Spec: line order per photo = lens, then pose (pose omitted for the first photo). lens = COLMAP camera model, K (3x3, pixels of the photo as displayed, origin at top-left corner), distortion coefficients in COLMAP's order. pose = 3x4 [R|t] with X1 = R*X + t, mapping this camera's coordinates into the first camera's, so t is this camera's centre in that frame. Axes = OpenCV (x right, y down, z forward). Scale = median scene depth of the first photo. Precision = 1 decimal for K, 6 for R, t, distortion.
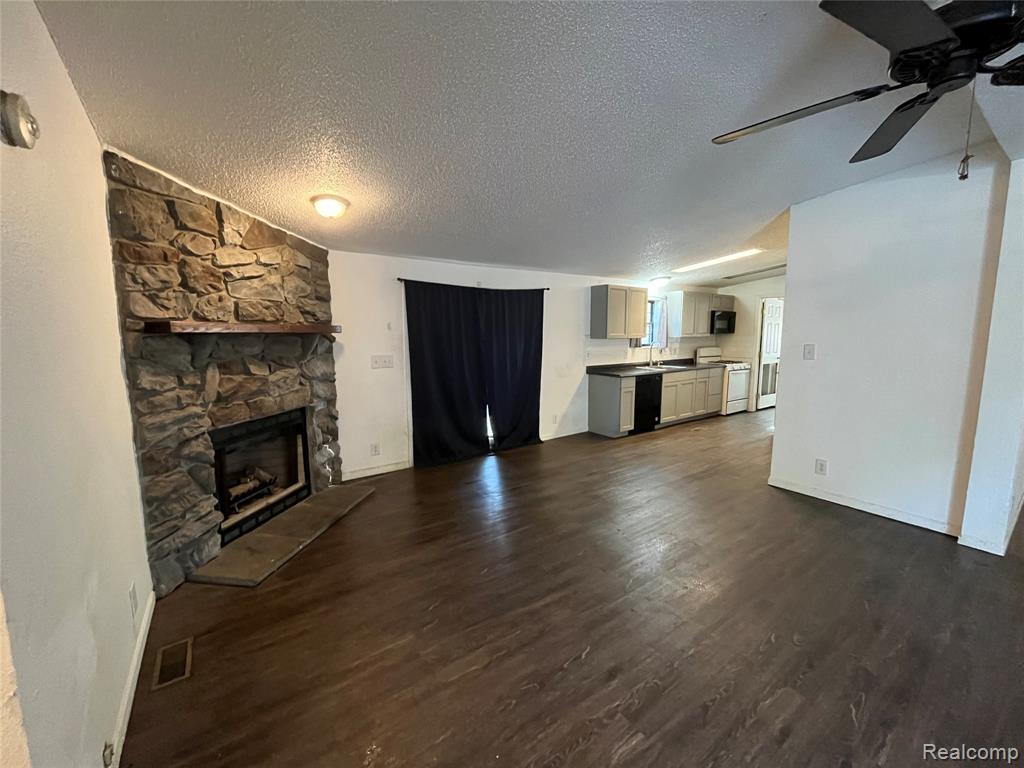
lens RADIAL K [[410.0, 0, 511.3], [0, 410.0, 384.4], [0, 0, 1]] dist [0.000344, 0.000123]
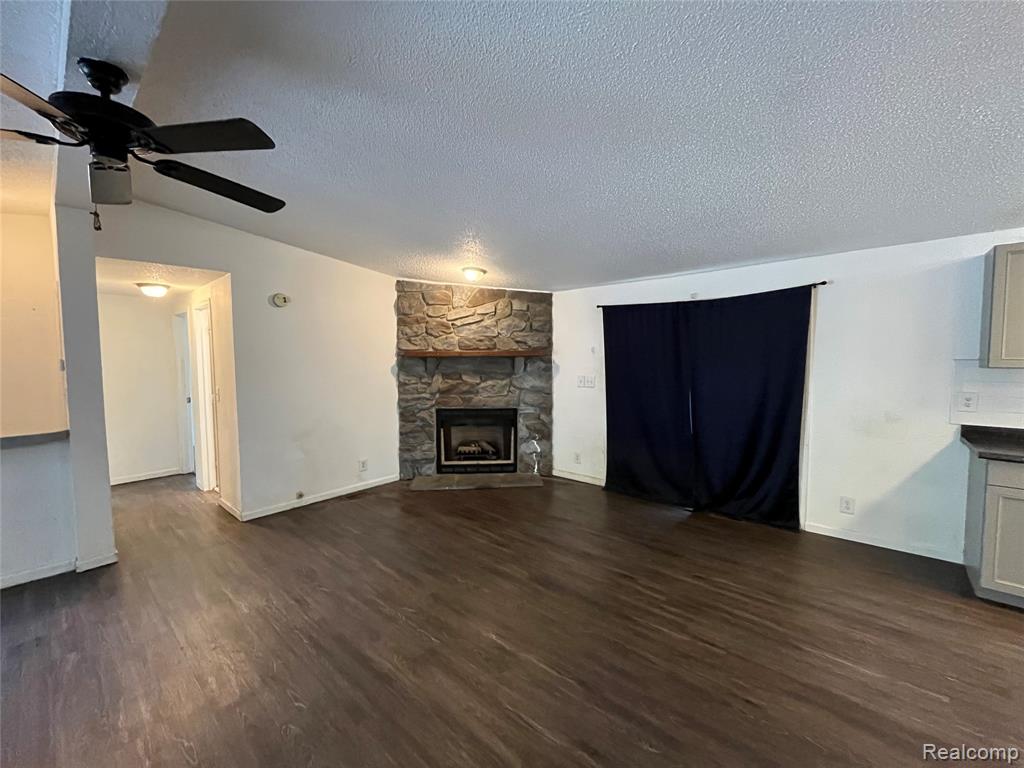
lens RADIAL K [[410.0, 0, 512.3], [0, 410.0, 382.6], [0, 0, 1]] dist [0.000344, 0.000123]
pose [[0.244226, 0.061912, -0.967740, 0.970027], [-0.117291, 0.992519, 0.033897, -0.090565], [0.962599, 0.105228, 0.249661, 0.714180]]
